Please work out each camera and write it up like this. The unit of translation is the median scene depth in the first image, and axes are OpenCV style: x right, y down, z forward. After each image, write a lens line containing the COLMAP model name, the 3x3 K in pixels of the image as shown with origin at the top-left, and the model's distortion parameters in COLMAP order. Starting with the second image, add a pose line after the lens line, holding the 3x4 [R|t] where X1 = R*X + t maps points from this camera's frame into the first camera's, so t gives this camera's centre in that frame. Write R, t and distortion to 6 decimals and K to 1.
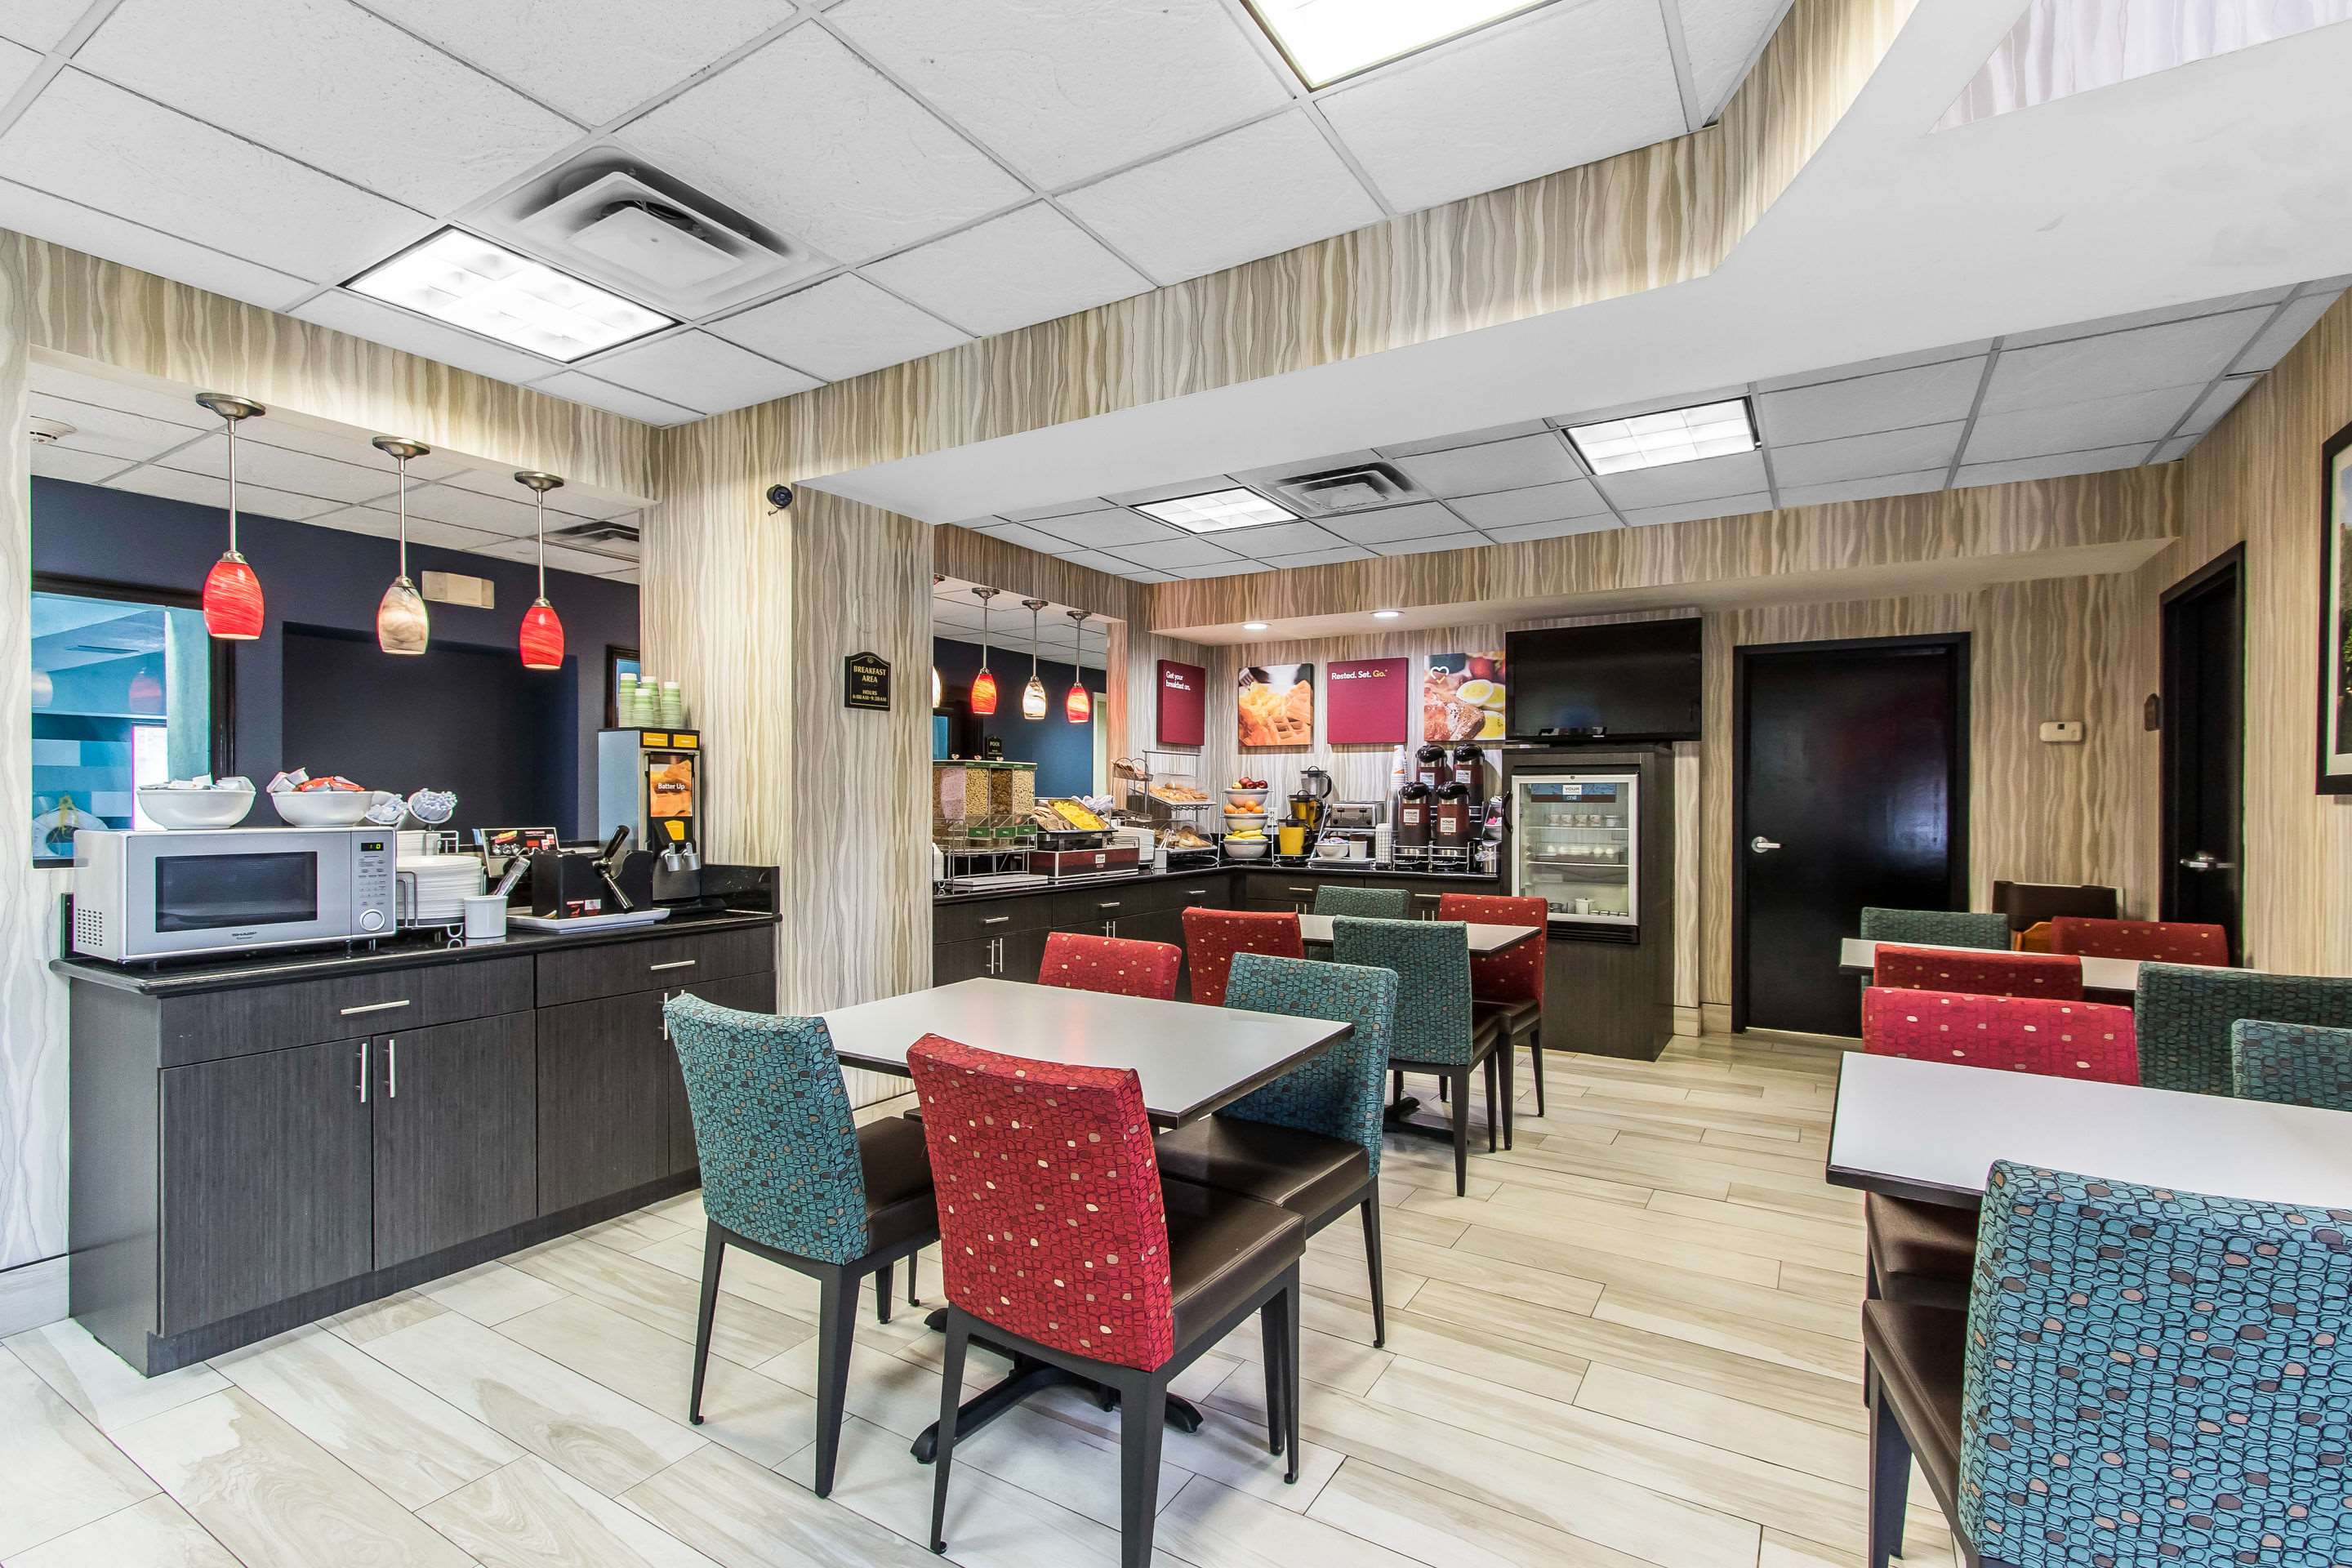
lens RADIAL K [[1069.9, 0, 1188.0], [0, 1069.9, 799.0], [0, 0, 1]] dist [0.003089, 0.000115]
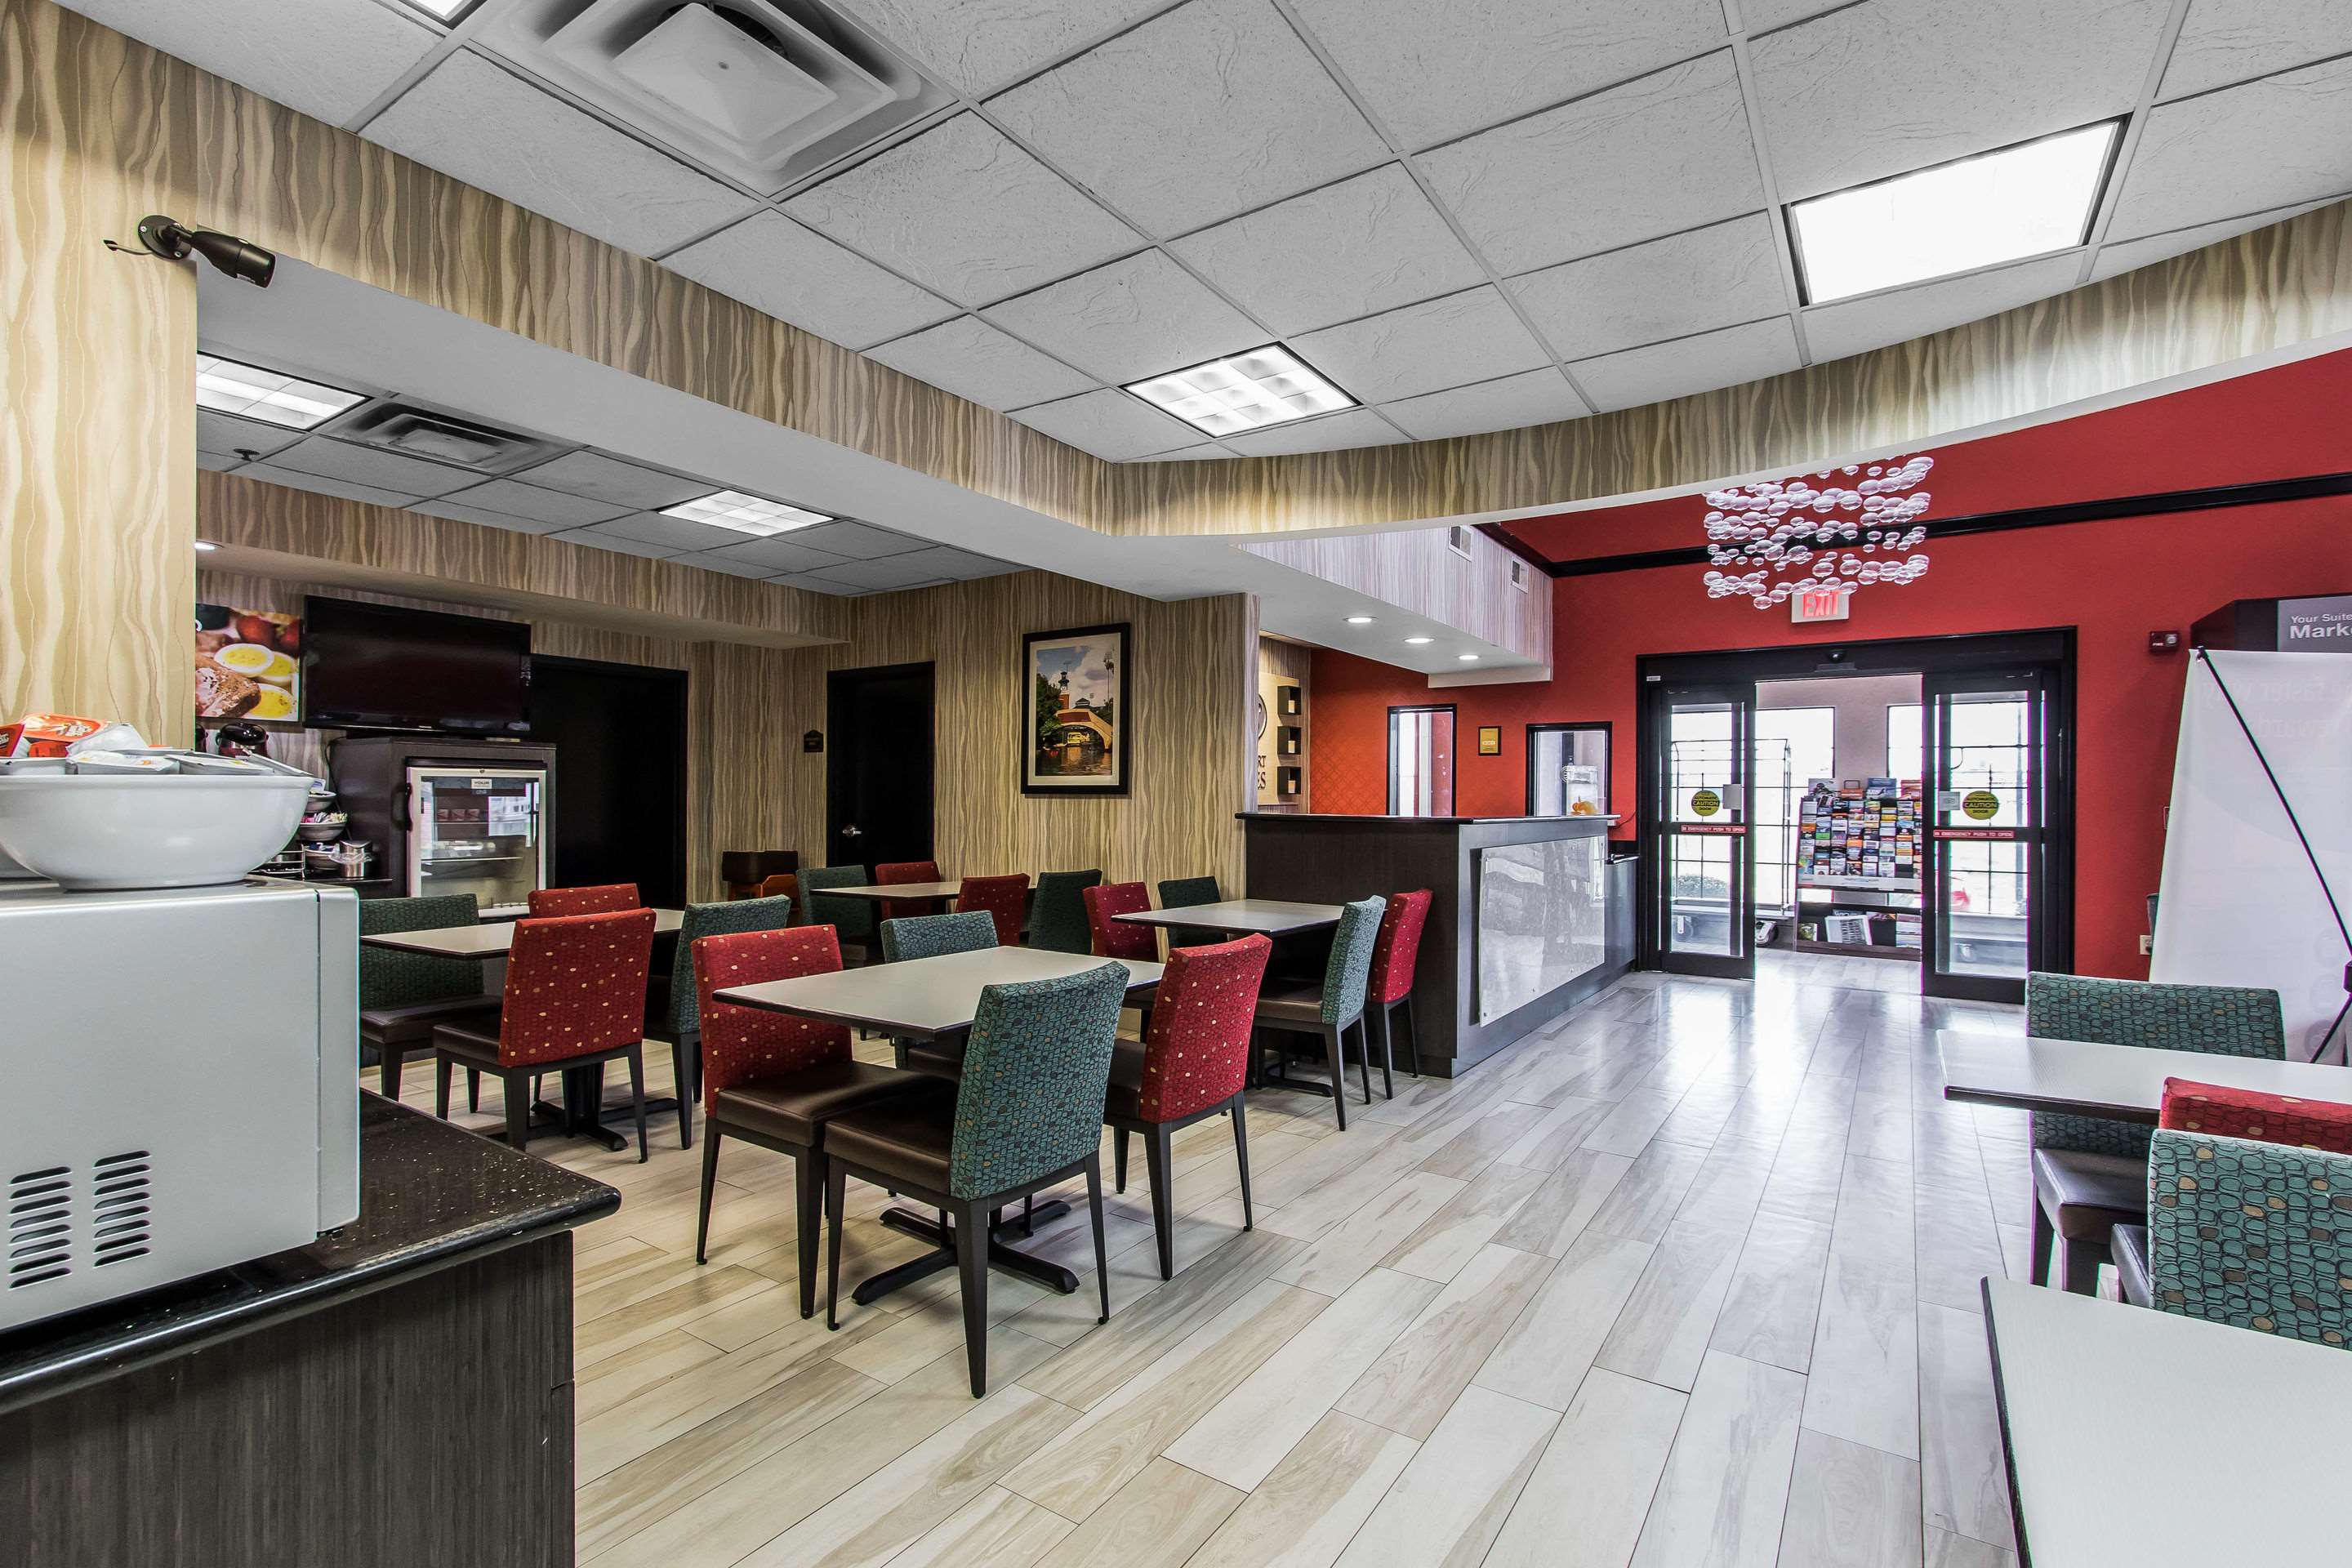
lens RADIAL K [[1069.9, 0, 1188.0], [0, 1069.9, 799.0], [0, 0, 1]] dist [0.003089, 0.000115]
pose [[0.039366, -0.002220, 0.999222, -0.520606], [-0.006257, 0.999977, 0.002468, -0.000794], [-0.999205, -0.006349, 0.039351, 0.265601]]
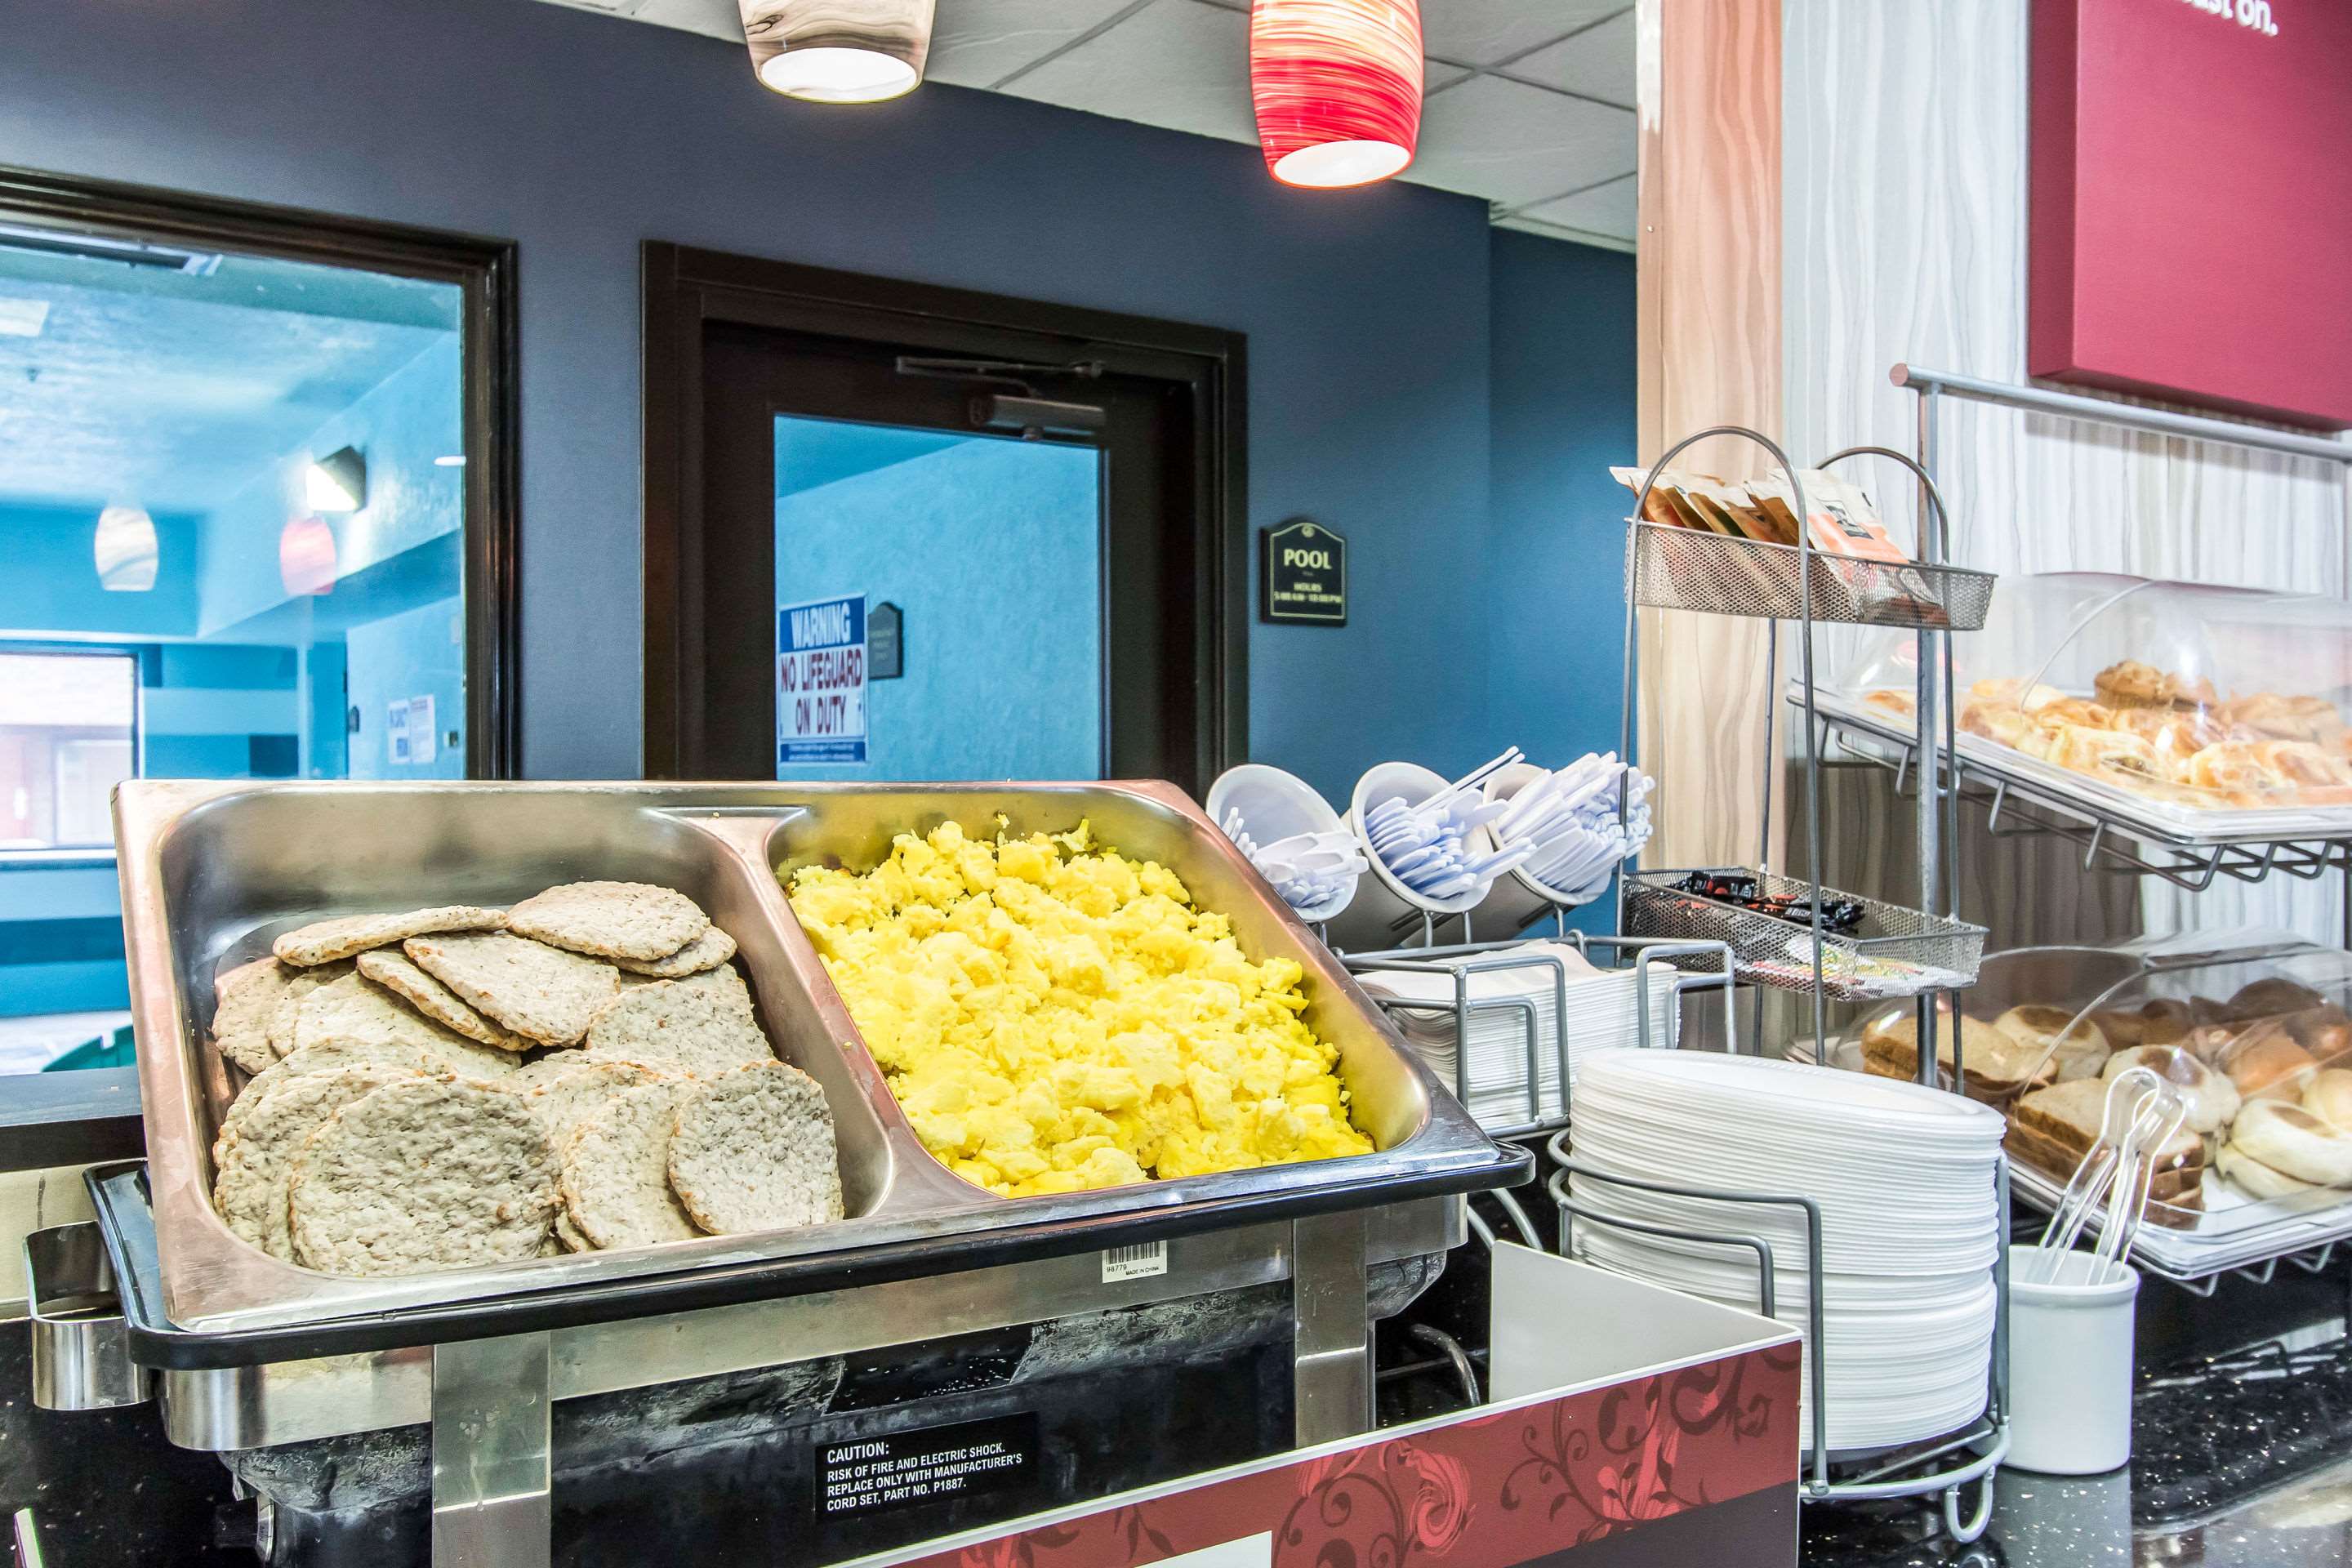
lens RADIAL K [[1986.7, 0, 1174.7], [0, 1986.7, 845.1], [0, 0, 1]] dist [-0.006431, -0.006746]
pose [[0.910731, 0.007183, -0.412938, -0.025138], [0.006833, 0.999450, 0.032455, -0.001512], [0.412944, -0.032380, 0.910181, 0.781490]]
